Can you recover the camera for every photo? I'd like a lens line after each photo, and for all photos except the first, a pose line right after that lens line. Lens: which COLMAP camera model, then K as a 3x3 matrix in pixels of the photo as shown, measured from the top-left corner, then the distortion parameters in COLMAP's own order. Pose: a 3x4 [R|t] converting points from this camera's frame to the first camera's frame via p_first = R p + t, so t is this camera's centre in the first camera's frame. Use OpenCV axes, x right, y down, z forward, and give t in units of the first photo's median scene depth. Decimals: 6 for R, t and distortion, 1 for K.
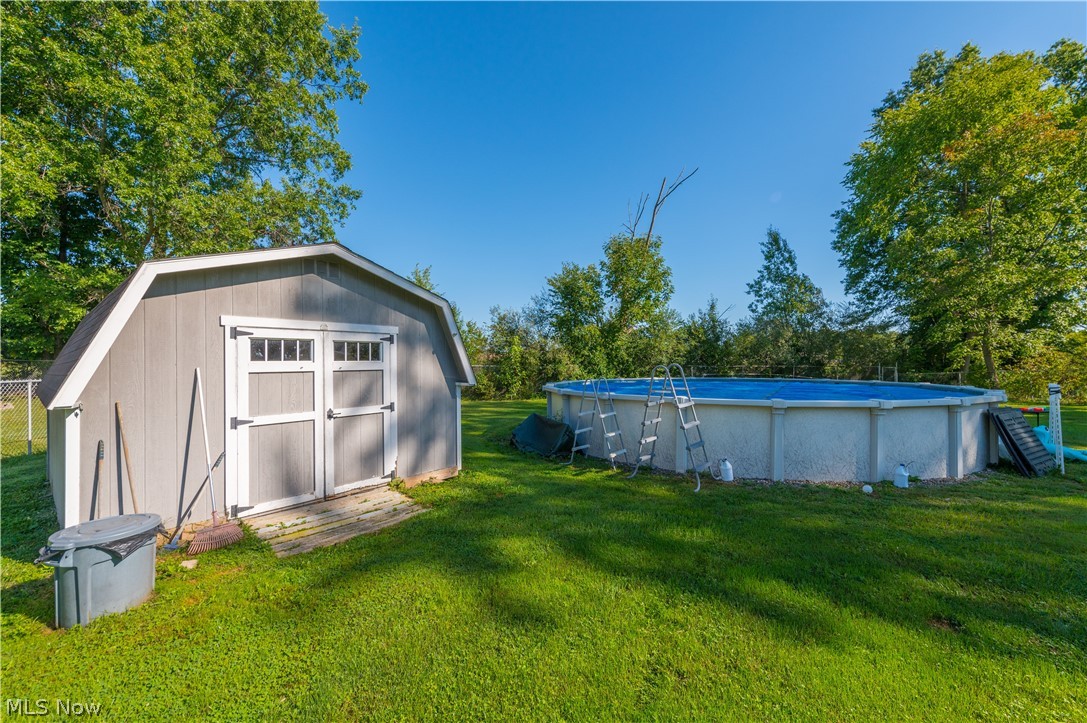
lens RADIAL K [[431.6, 0, 559.0], [0, 431.6, 367.6], [0, 0, 1]] dist [0.019242, -0.000271]
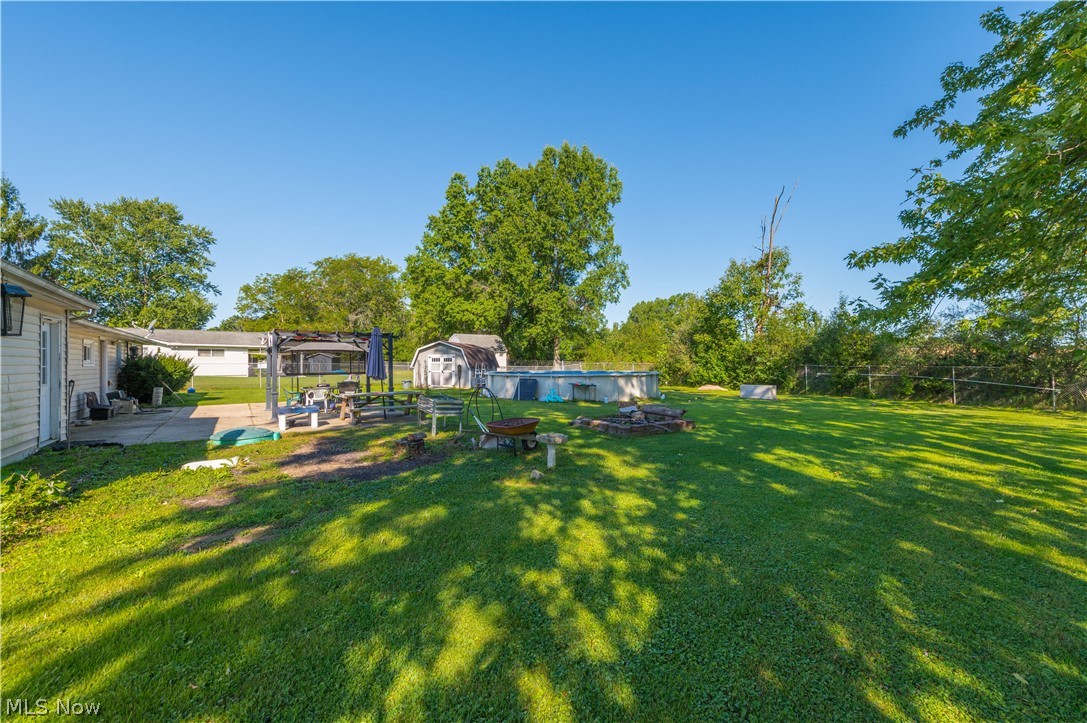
lens RADIAL K [[431.6, 0, 559.0], [0, 431.6, 367.6], [0, 0, 1]] dist [0.019242, -0.000271]
pose [[0.460348, -0.000980, -0.887738, 4.064527], [-0.014946, 0.999849, -0.008854, 0.068655], [0.887613, 0.017344, 0.460264, -0.155213]]
